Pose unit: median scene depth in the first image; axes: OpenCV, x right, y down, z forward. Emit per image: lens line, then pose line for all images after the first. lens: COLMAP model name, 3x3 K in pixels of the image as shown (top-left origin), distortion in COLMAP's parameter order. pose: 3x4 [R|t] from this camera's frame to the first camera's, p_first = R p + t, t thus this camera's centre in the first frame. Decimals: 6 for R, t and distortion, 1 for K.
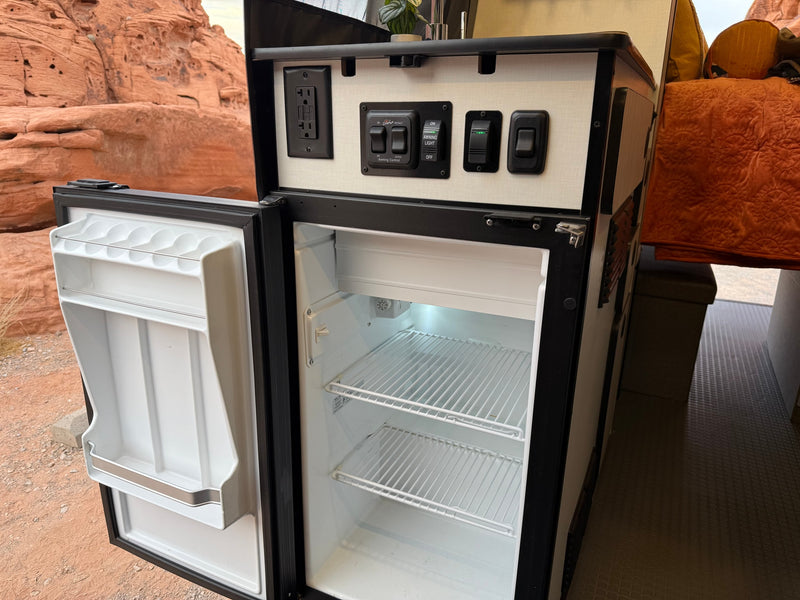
lens RADIAL K [[575.8, 0, 400.0], [0, 575.8, 300.0], [0, 0, 1]] dist [-0.034023, 0.004091]
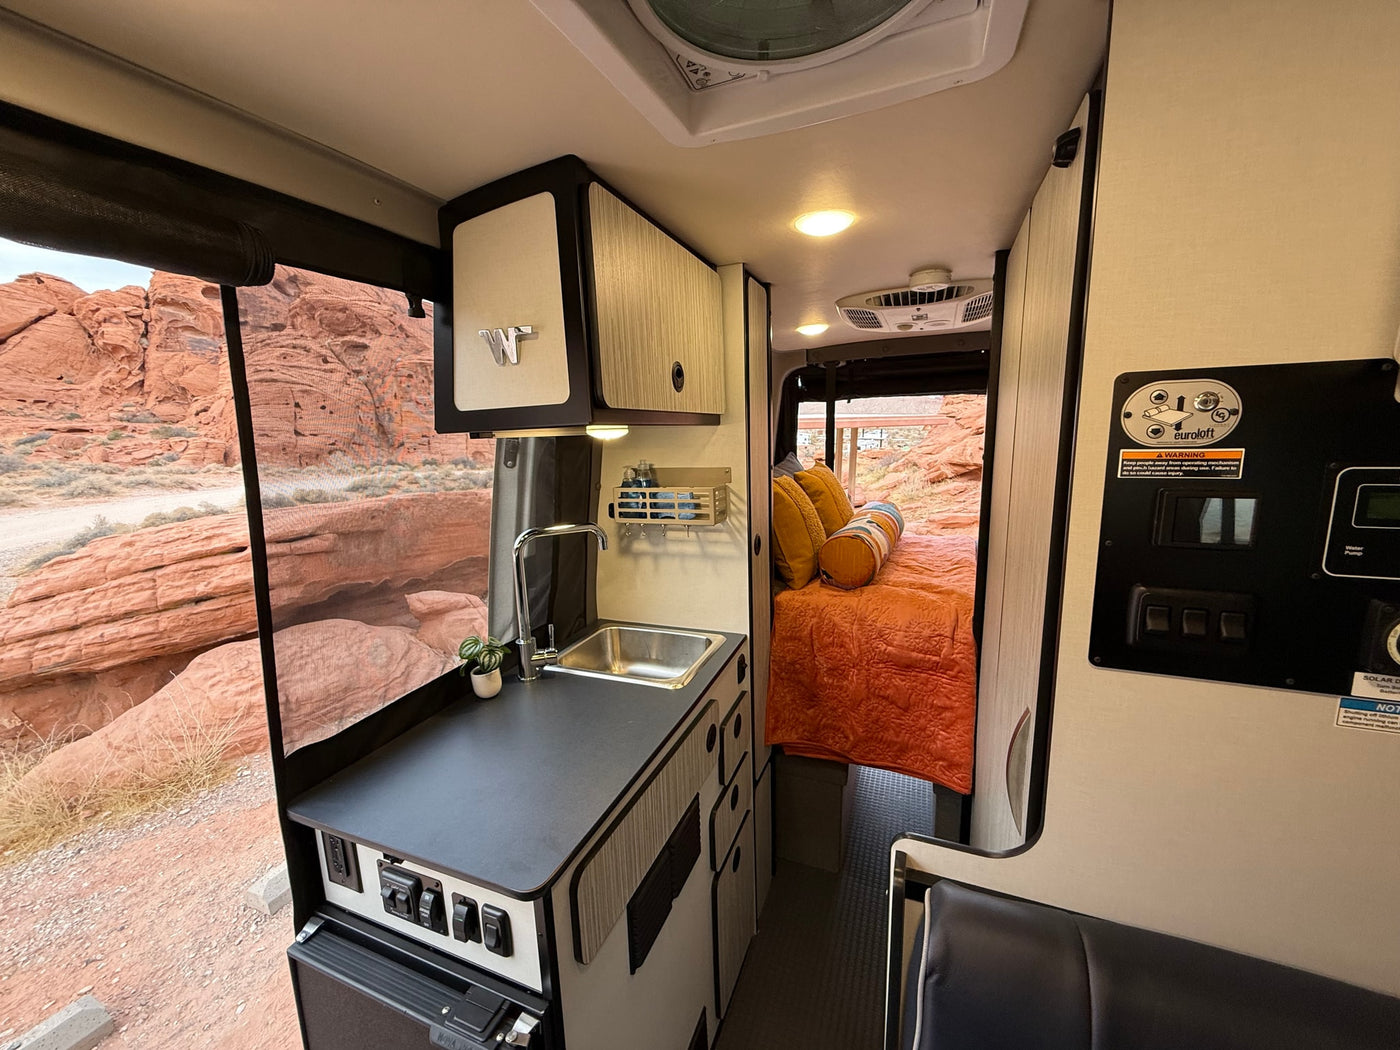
lens RADIAL K [[557.1, 0, 685.9], [0, 557.1, 522.5], [0, 0, 1]] dist [-0.009665, -0.000049]
pose [[0.997433, -0.059066, 0.040471, 0.092579], [0.064642, 0.985920, -0.154220, -0.134796], [-0.030792, 0.156440, 0.987207, -0.038763]]
